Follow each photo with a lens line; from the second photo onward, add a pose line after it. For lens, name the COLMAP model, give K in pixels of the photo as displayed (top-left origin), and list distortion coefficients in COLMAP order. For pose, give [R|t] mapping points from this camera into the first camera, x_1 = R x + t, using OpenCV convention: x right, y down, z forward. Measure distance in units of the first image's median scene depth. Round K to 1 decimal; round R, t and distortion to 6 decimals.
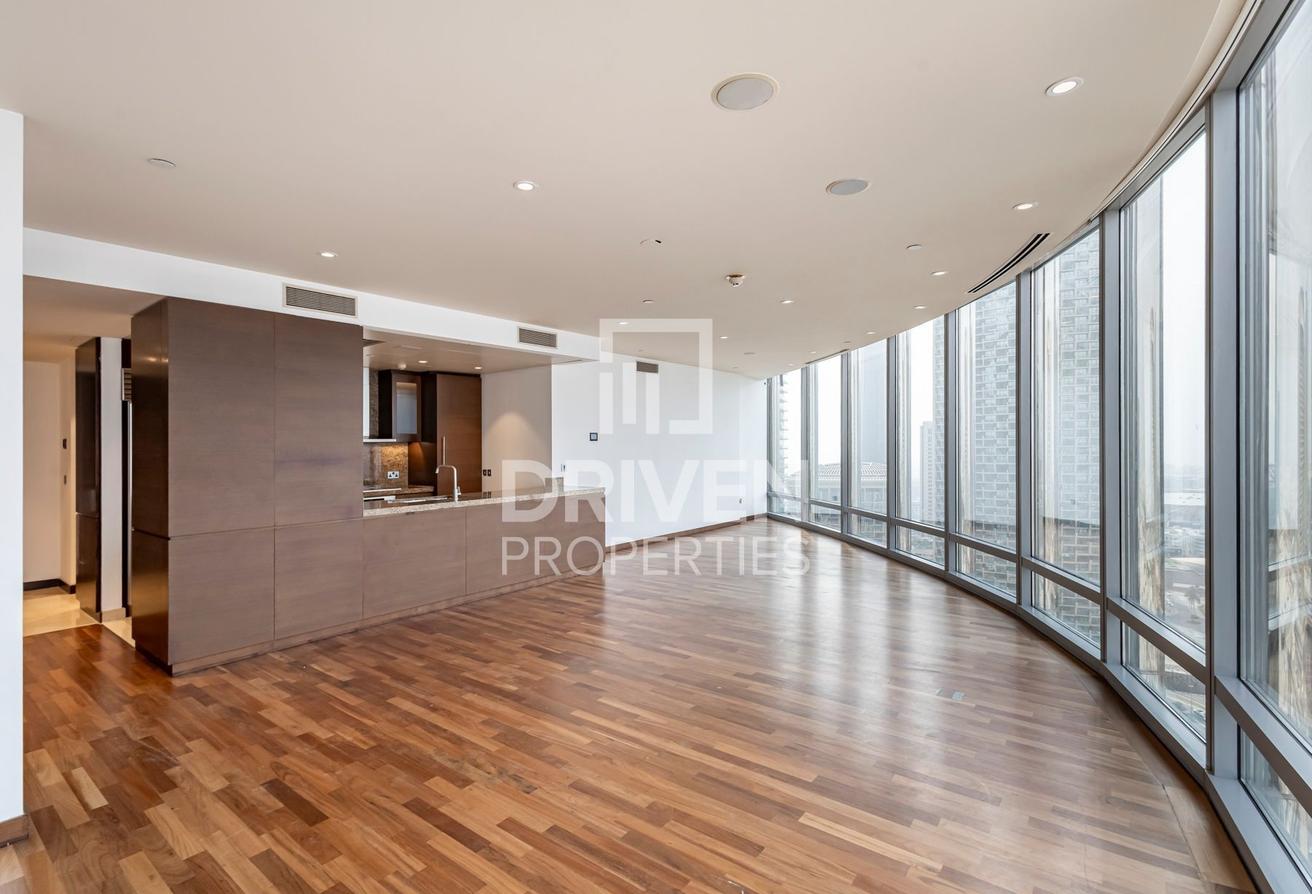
lens RADIAL K [[613.7, 0, 648.4], [0, 613.7, 444.6], [0, 0, 1]] dist [0.008419, 0.000111]
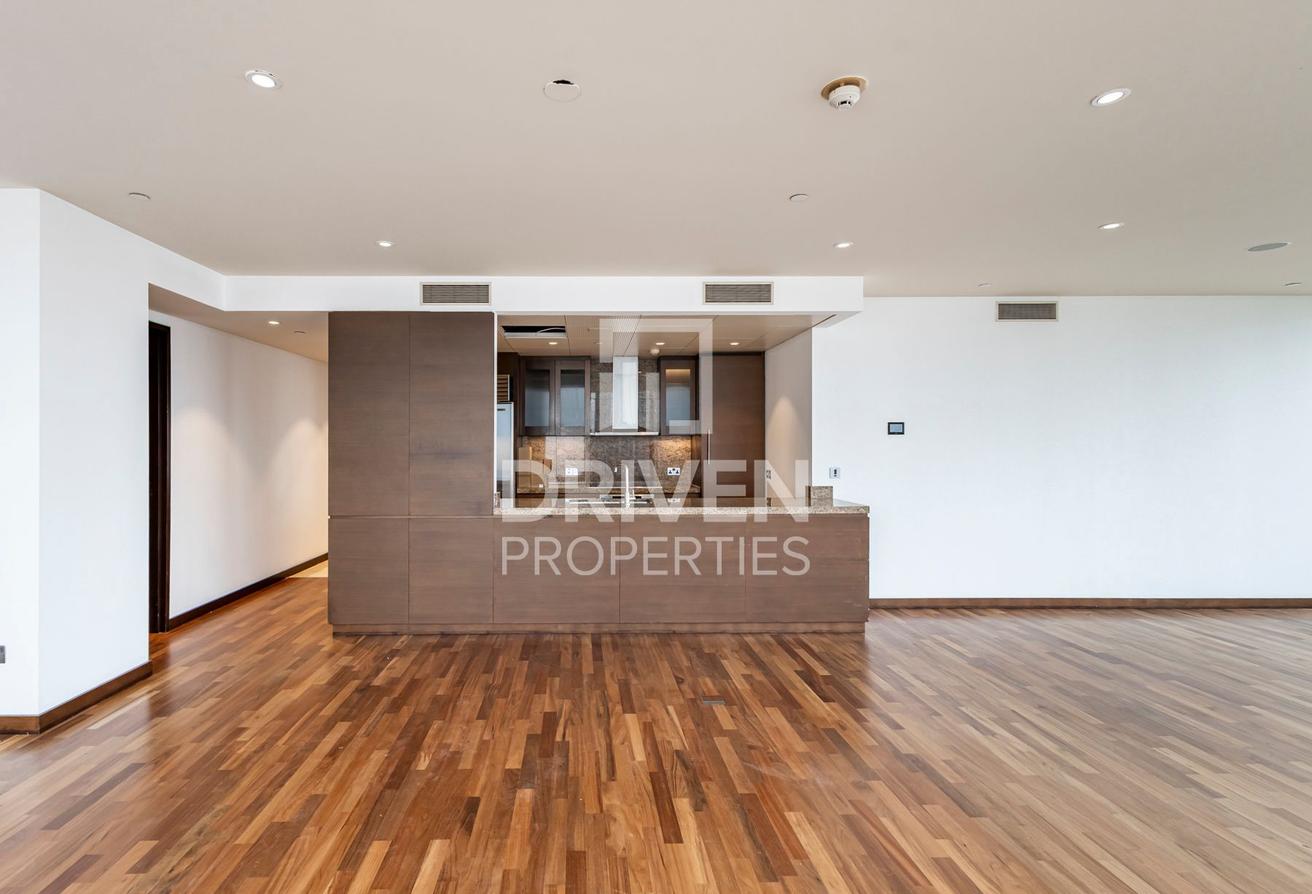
lens RADIAL K [[630.2, 0, 568.3], [0, 630.2, 437.5], [0, 0, 1]] dist [0.009921, 0.003396]
pose [[0.627236, 0.006122, -0.778805, 0.389902], [-0.005747, 0.999978, 0.003232, -0.005228], [0.778808, 0.002448, 0.627257, 0.523657]]
